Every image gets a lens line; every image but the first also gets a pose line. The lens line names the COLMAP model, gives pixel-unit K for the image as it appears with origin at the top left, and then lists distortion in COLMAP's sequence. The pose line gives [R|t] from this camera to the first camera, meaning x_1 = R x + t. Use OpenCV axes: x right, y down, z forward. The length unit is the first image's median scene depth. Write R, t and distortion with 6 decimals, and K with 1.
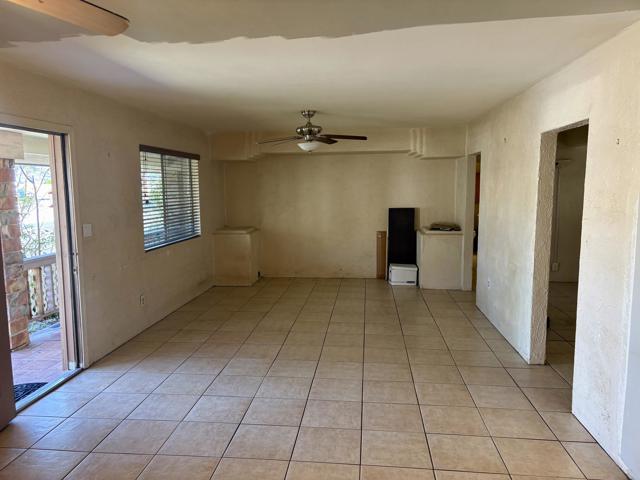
lens RADIAL K [[484.7, 0, 319.2], [0, 484.7, 245.3], [0, 0, 1]] dist [0.068985, -0.075095]
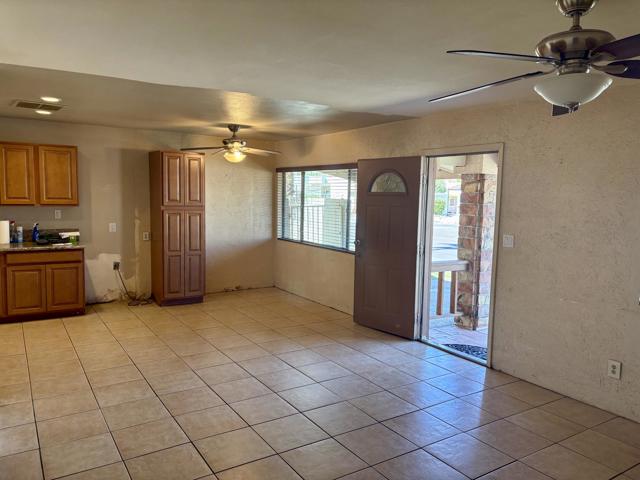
lens RADIAL K [[484.7, 0, 320.8], [0, 484.7, 240.0], [0, 0, 1]] dist [0.068985, -0.075095]
pose [[-0.780354, 0.048278, -0.623472, 0.457640], [-0.092205, 0.977234, 0.191078, -0.189343], [0.618503, 0.206596, -0.758137, 1.497670]]
